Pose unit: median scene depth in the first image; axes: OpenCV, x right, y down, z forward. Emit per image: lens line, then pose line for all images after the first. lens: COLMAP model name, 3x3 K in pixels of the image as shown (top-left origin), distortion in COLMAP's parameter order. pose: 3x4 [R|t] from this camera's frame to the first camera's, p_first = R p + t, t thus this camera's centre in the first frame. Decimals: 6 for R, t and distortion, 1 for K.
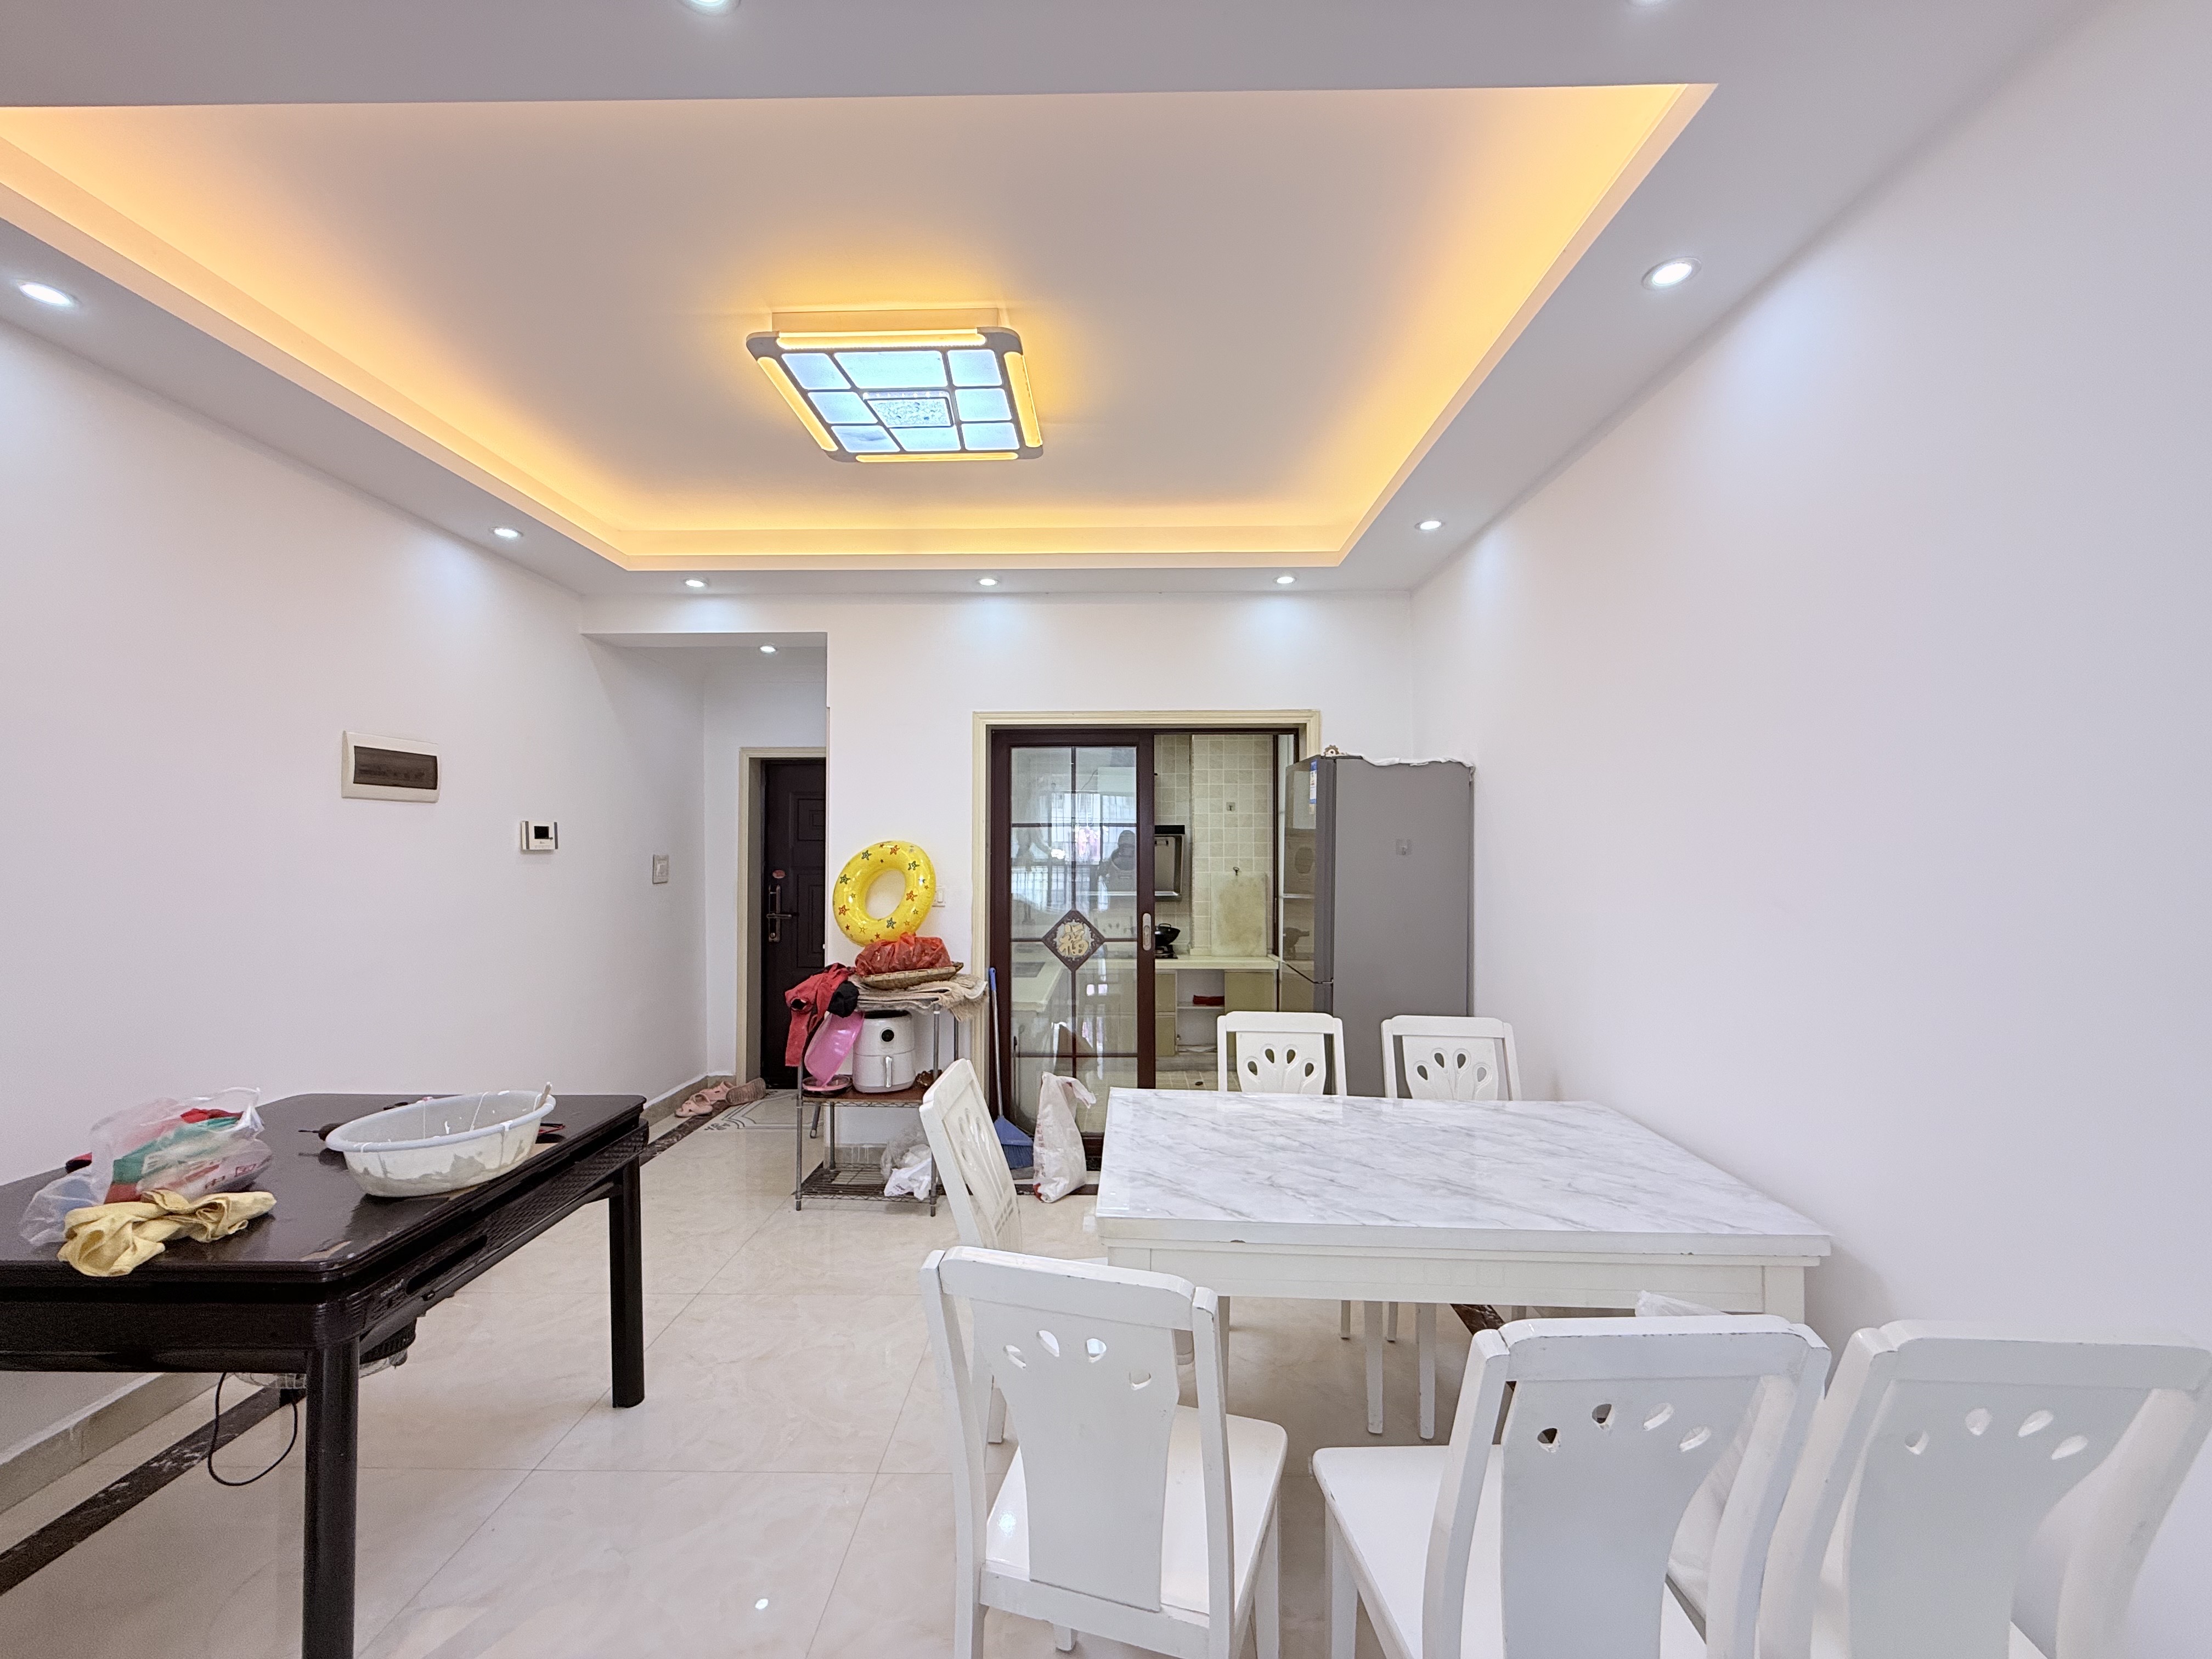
lens RADIAL K [[880.0, 0, 1106.6], [0, 880.0, 839.7], [0, 0, 1]] dist [-0.000831, -0.000541]
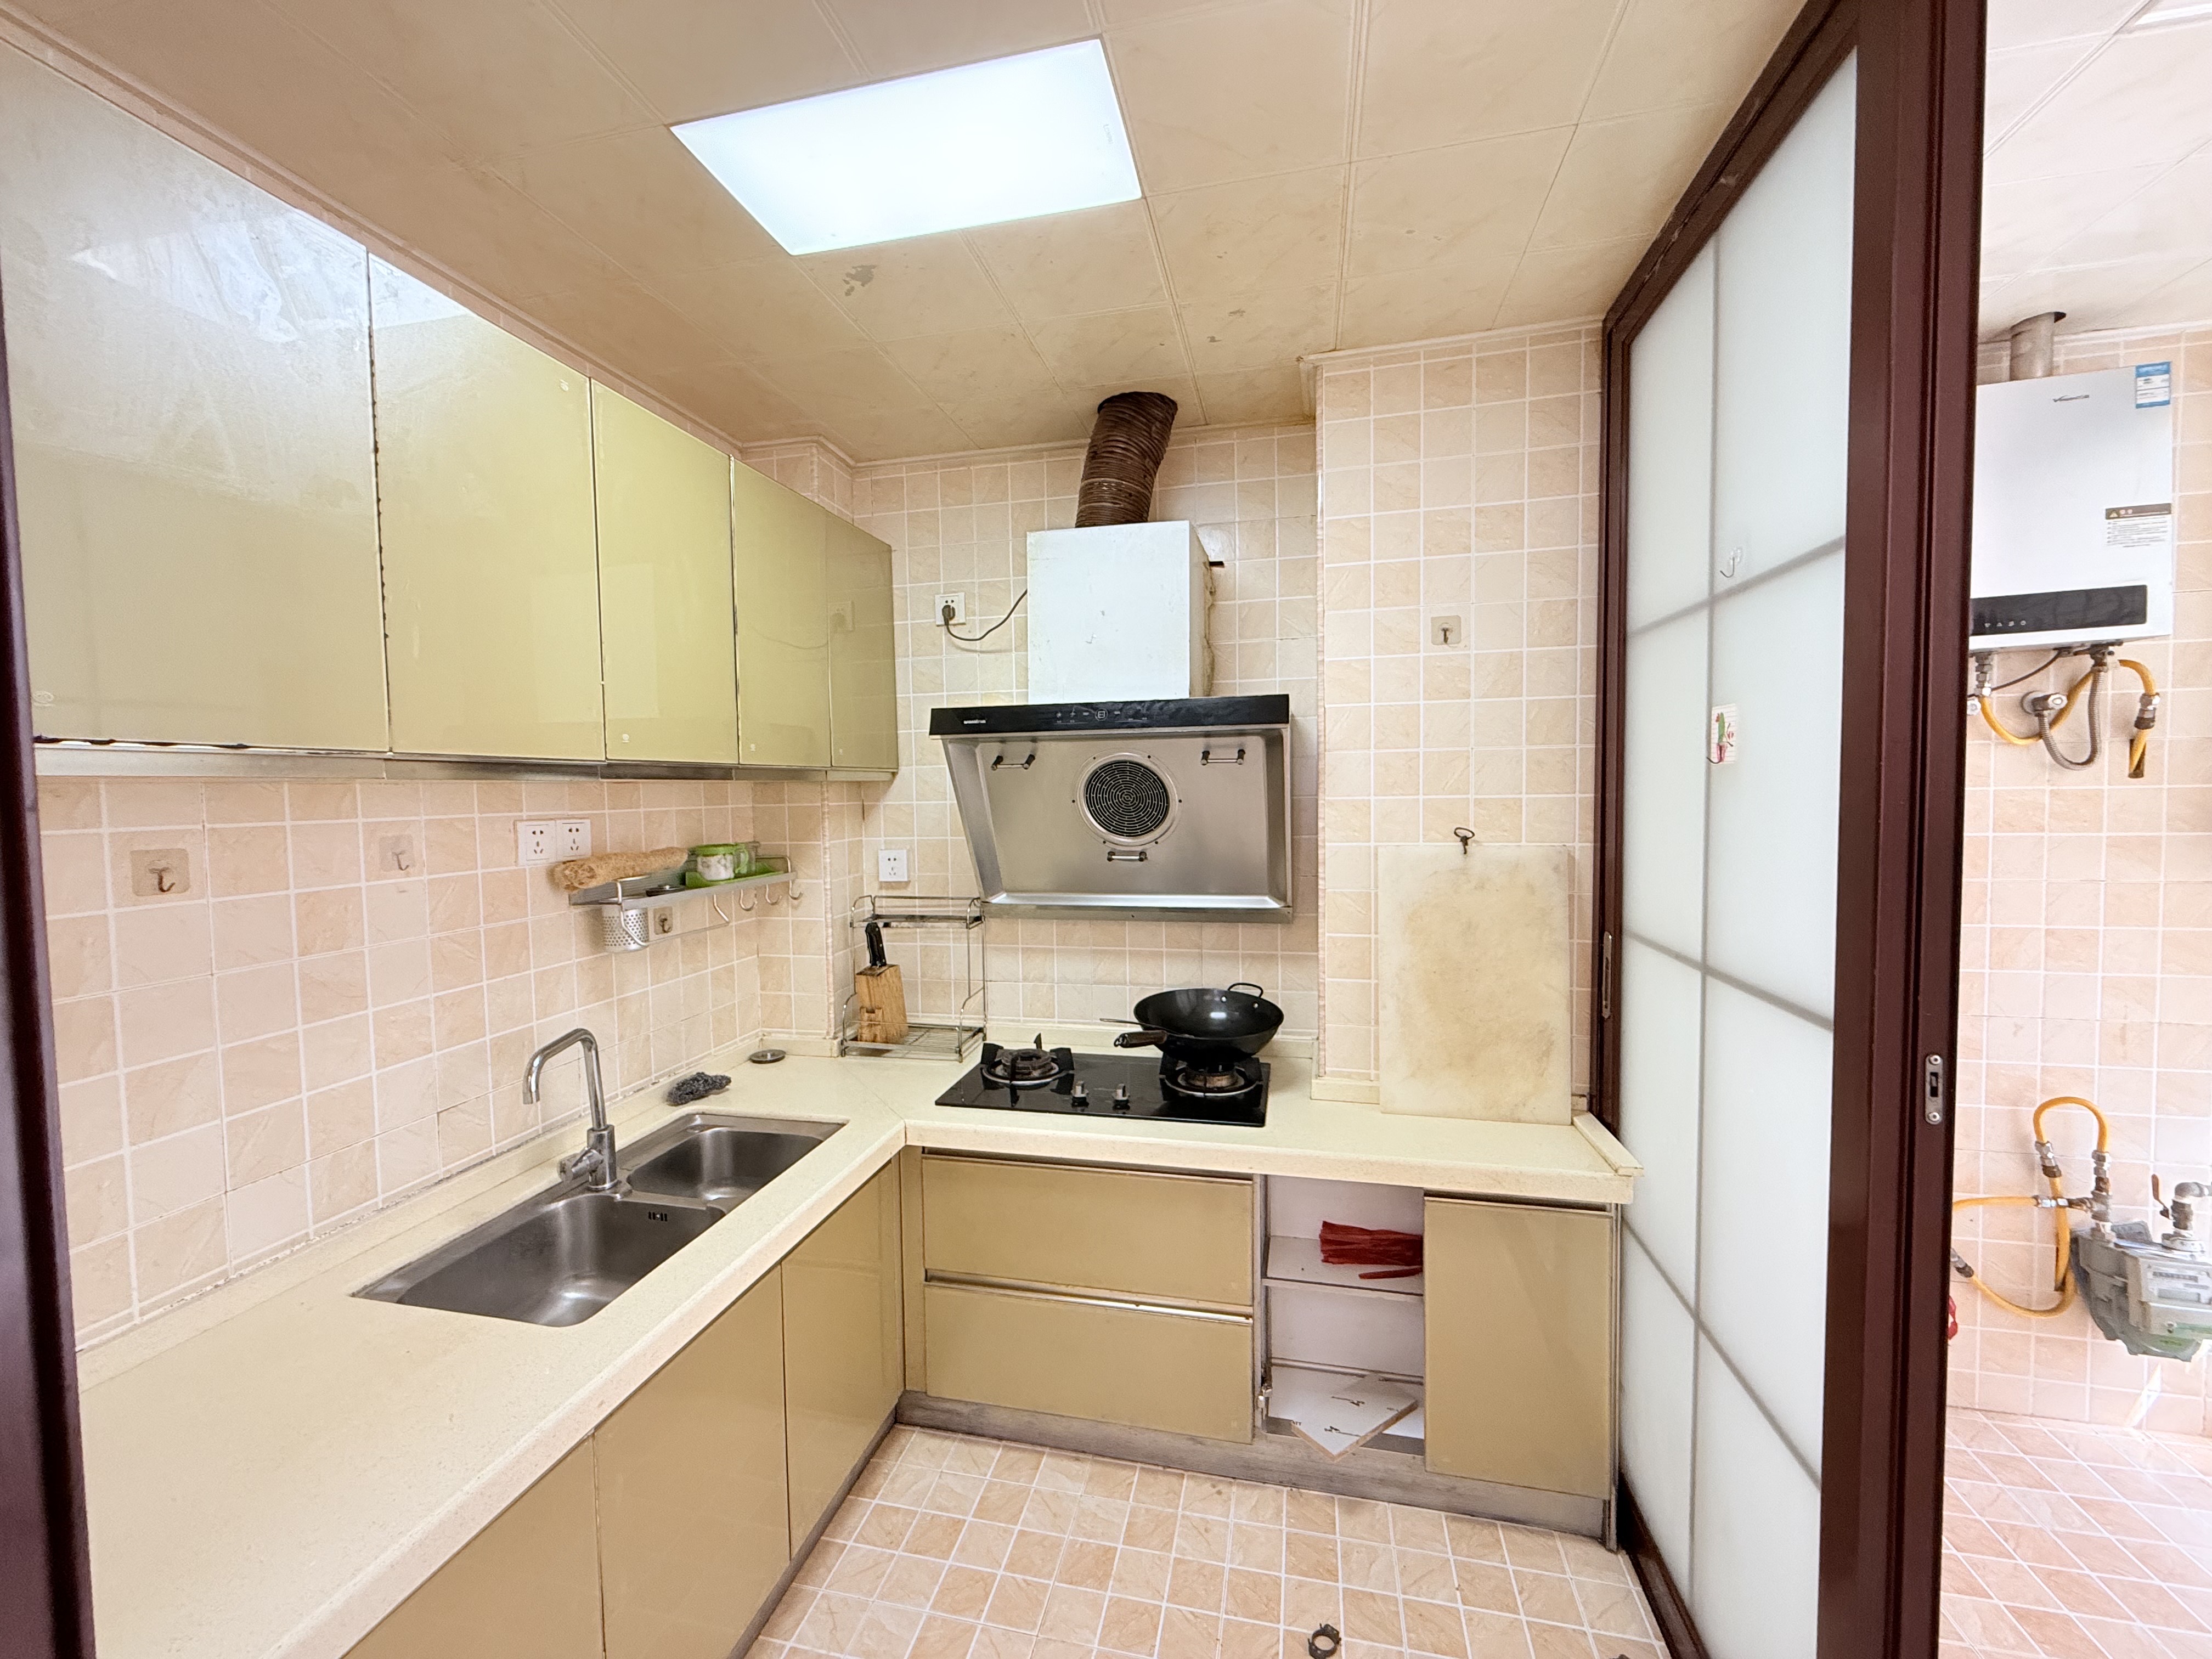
lens RADIAL K [[880.0, 0, 1096.4], [0, 880.0, 829.0], [0, 0, 1]] dist [-0.000831, -0.000541]
pose [[0.980518, -0.004351, -0.196380, 0.081523], [0.015863, 0.998243, 0.057089, 0.012291], [0.195786, -0.059092, 0.978865, 0.673329]]
